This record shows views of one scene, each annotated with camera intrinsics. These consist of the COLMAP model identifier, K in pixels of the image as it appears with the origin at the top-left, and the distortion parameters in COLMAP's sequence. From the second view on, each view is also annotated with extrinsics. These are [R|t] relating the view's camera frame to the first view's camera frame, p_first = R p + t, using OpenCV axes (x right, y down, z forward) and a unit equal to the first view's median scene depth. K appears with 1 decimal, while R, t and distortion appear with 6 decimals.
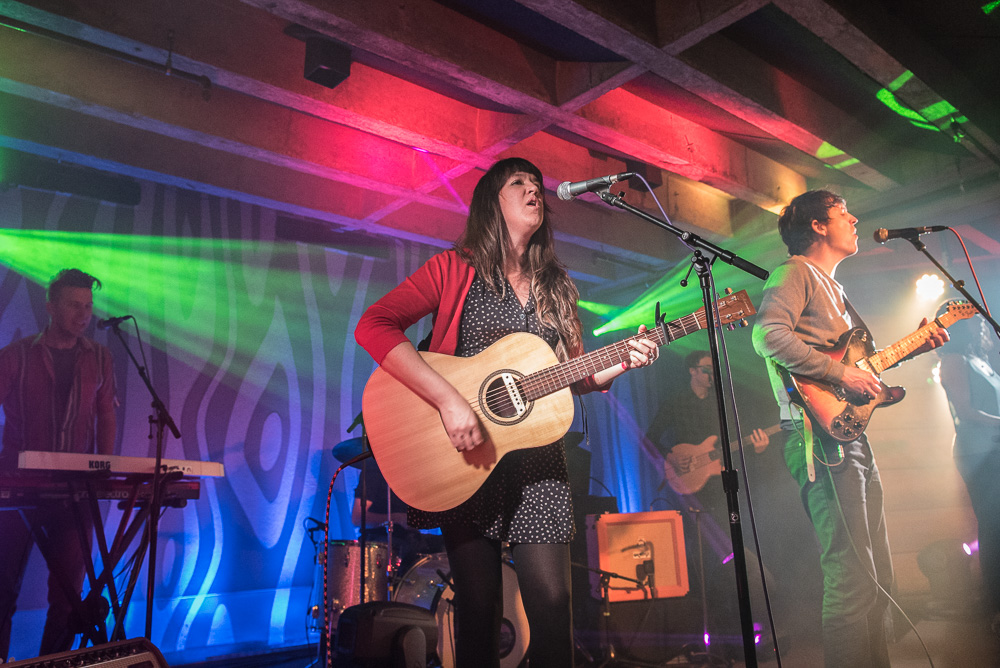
lens RADIAL K [[765.2, 0, 499.8], [0, 765.2, 291.9], [0, 0, 1]] dist [-0.067092, 0.002600]
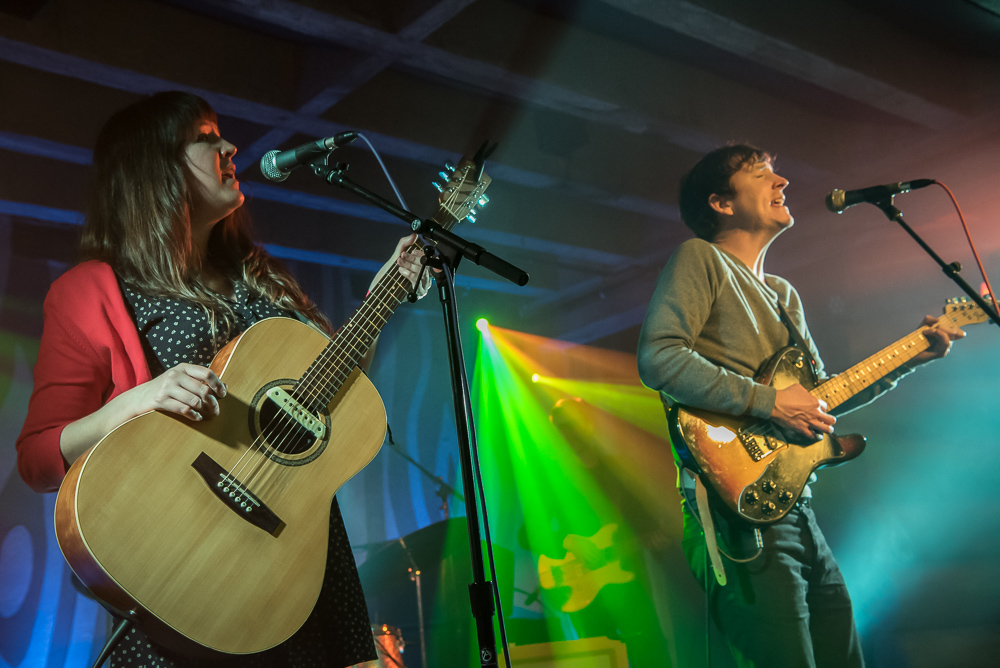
lens RADIAL K [[1135.6, 0, 487.9], [0, 1135.6, 330.3], [0, 0, 1]] dist [0.067008, 0.023435]
pose [[0.998098, -0.060771, 0.010344, 0.142481], [0.060621, 0.998059, 0.014233, 0.003035], [-0.011189, -0.013579, 0.999845, 0.013646]]
